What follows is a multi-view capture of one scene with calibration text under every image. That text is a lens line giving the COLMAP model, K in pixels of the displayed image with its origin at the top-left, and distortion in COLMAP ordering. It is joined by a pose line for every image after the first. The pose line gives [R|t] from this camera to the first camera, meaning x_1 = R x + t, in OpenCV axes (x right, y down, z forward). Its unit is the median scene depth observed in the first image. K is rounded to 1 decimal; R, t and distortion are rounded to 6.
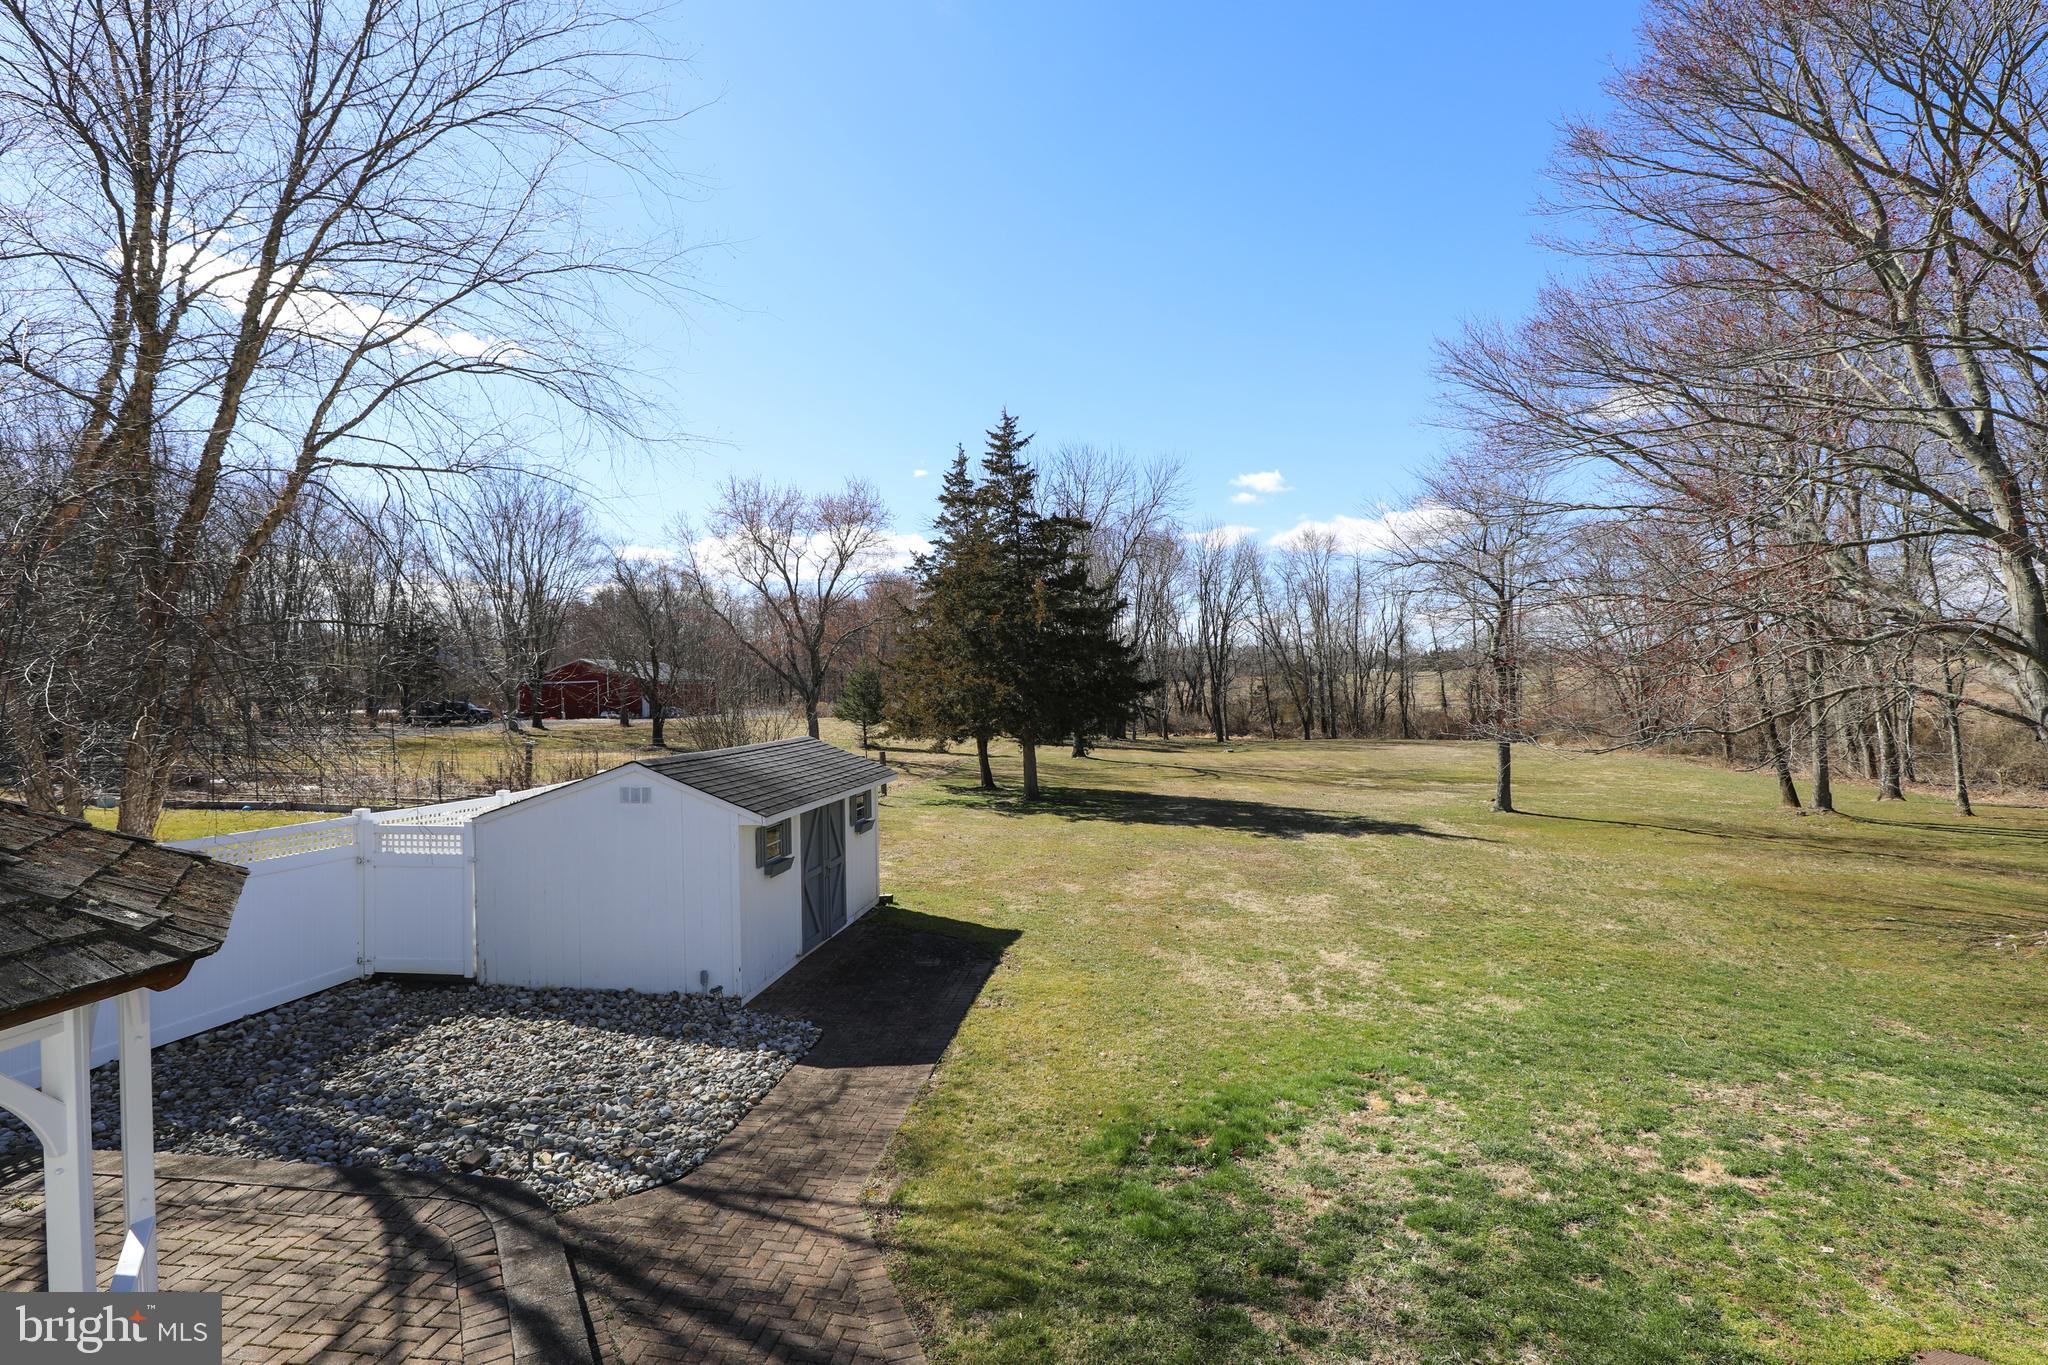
lens RADIAL K [[944.2, 0, 1028.1], [0, 944.2, 672.7], [0, 0, 1]] dist [-0.029467, 0.000058]
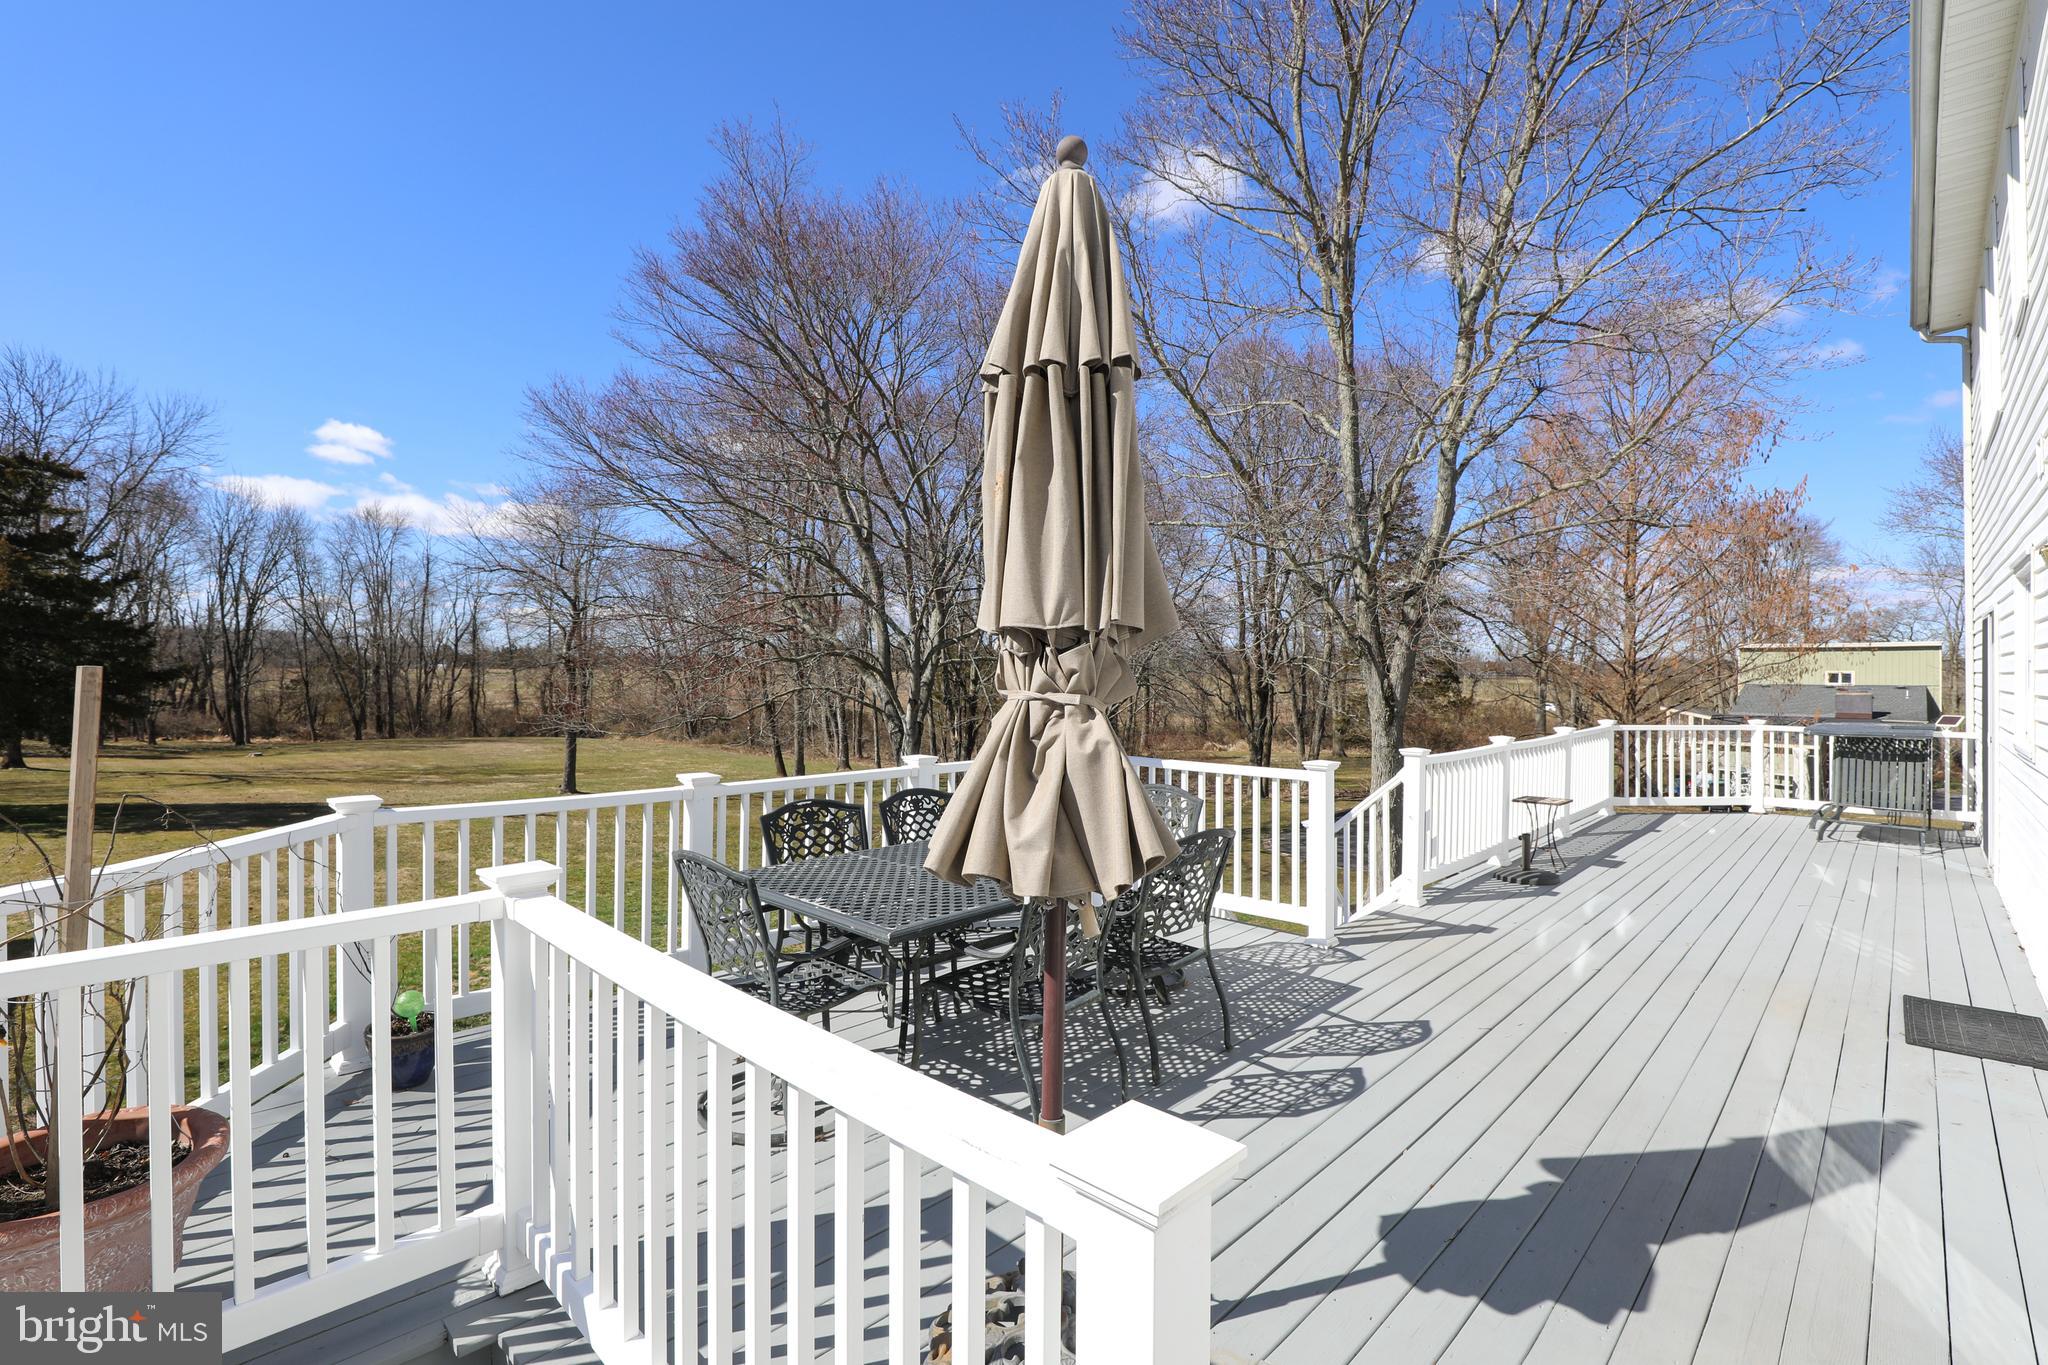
lens RADIAL K [[956.7, 0, 1028.3], [0, 956.7, 667.2], [0, 0, 1]] dist [-0.037235, 0.009444]
pose [[0.610847, 0.034559, 0.790994, -0.044121], [-0.030416, 0.999334, -0.020172, 0.000110], [-0.791165, -0.011737, 0.611491, -0.093188]]
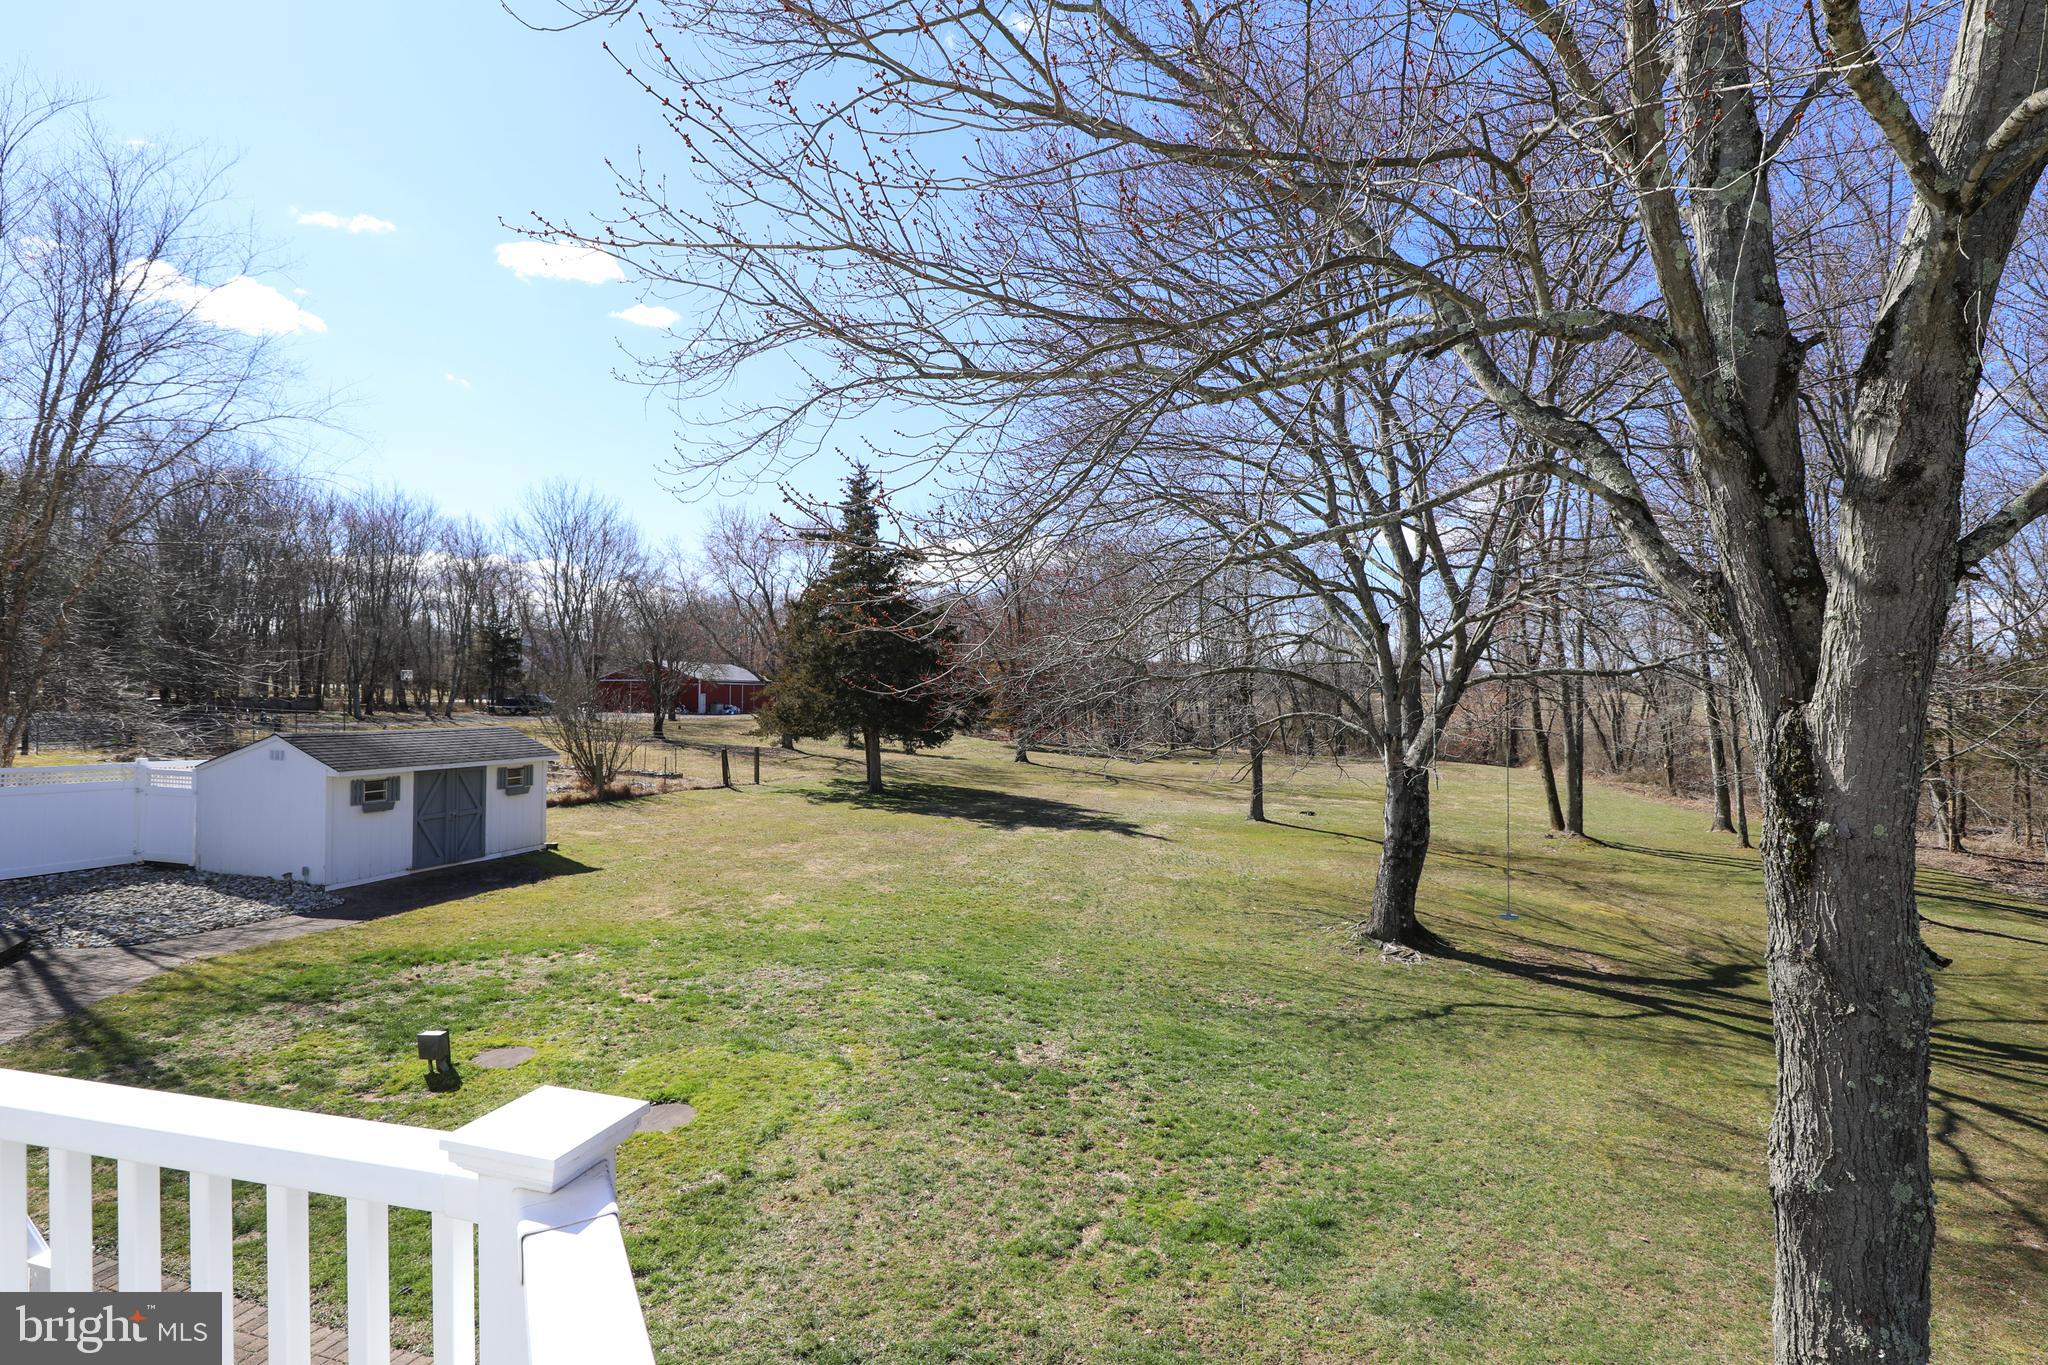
lens RADIAL K [[944.2, 0, 1028.1], [0, 944.2, 672.7], [0, 0, 1]] dist [-0.029467, 0.000058]
pose [[0.989898, 0.023569, -0.139810, 0.243351], [-0.025005, 0.999651, -0.008523, -0.006399], [0.139561, 0.011933, 0.990142, -0.087035]]
